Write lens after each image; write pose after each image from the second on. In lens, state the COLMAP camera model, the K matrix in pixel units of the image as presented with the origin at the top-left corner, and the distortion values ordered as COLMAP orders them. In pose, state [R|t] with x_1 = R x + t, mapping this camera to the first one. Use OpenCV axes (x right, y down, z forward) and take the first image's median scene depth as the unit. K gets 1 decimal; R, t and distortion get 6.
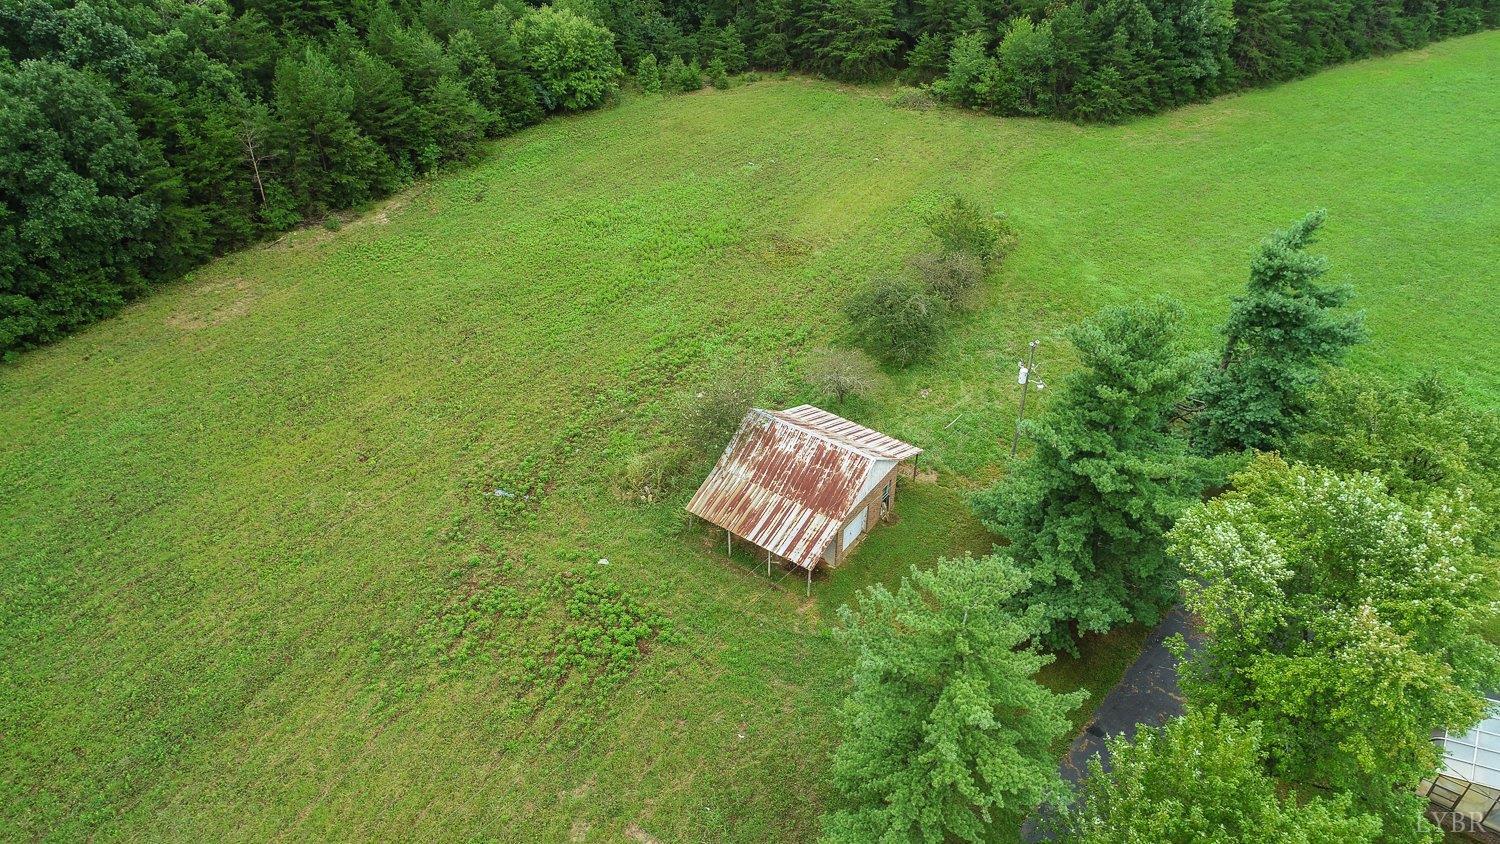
lens RADIAL K [[1011.5, 0, 746.7], [0, 1011.5, 422.3], [0, 0, 1]] dist [0.000653, 0.003722]
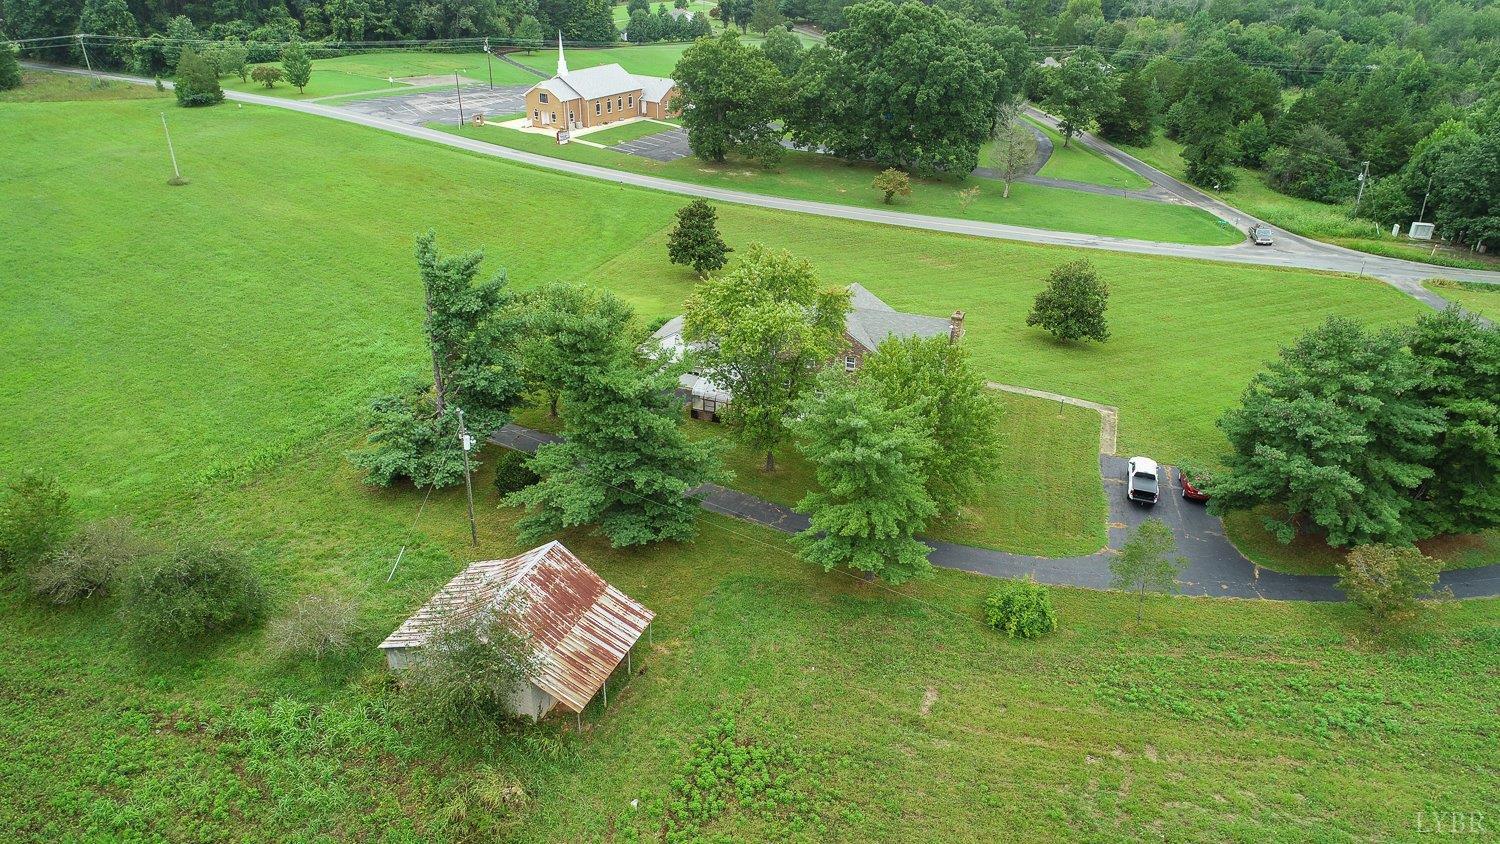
lens RADIAL K [[1011.5, 0, 749.0], [0, 1011.5, 422.5], [0, 0, 1]] dist [0.000653, 0.003722]
pose [[-0.233597, -0.457602, 0.857924, -0.756684], [0.561340, 0.656980, 0.503264, -0.455318], [-0.793933, 0.599148, 0.103401, 0.646584]]
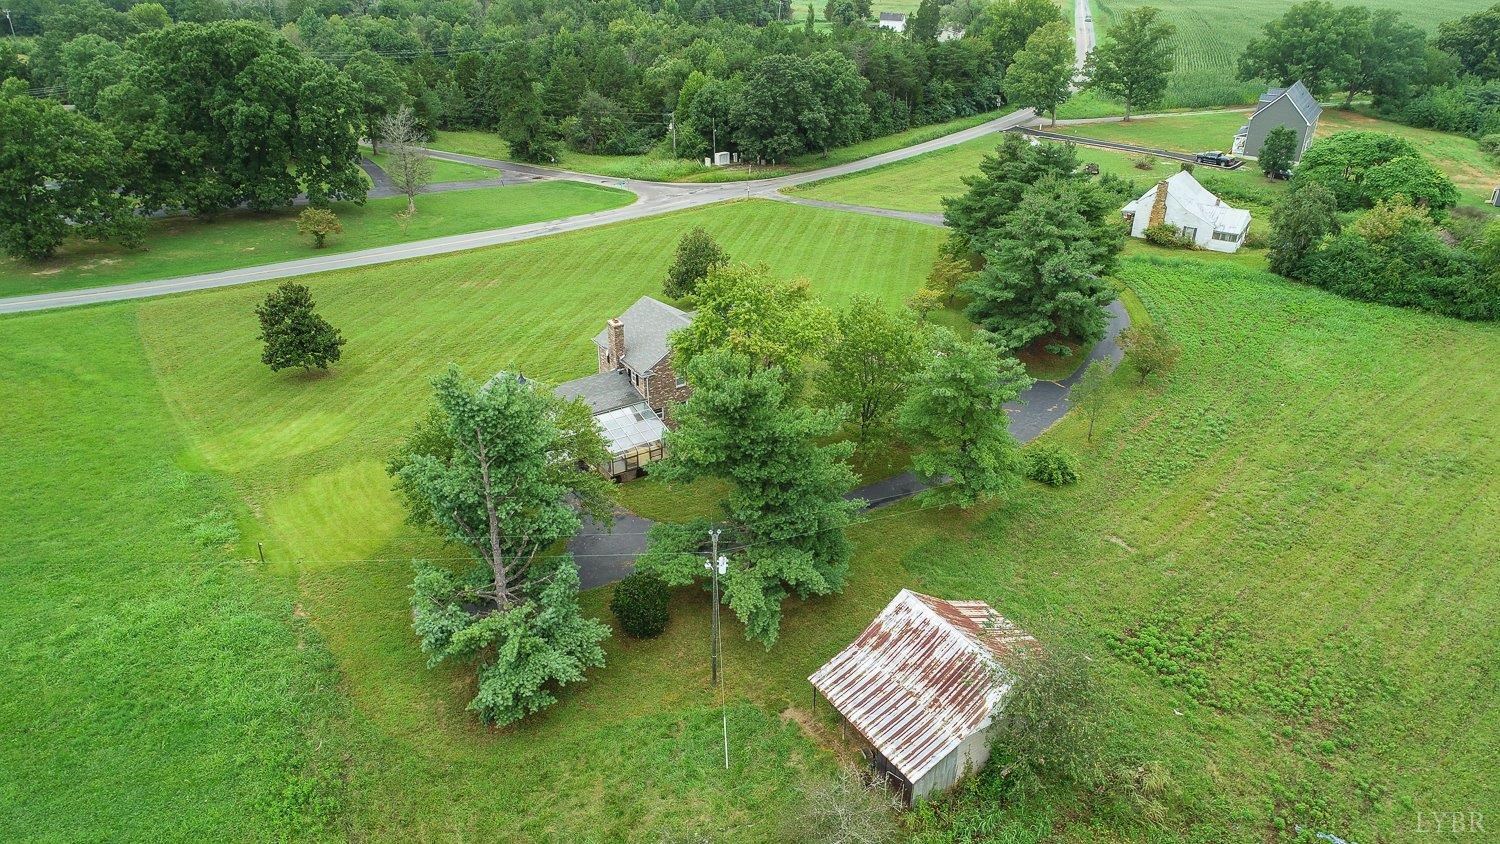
lens RADIAL K [[1011.5, 0, 747.7], [0, 1011.5, 419.6], [0, 0, 1]] dist [0.000653, 0.003722]
pose [[-0.928928, -0.179144, 0.324037, -0.021930], [0.207926, 0.471741, 0.856871, -0.912960], [-0.306365, 0.863347, -0.400965, 1.281599]]
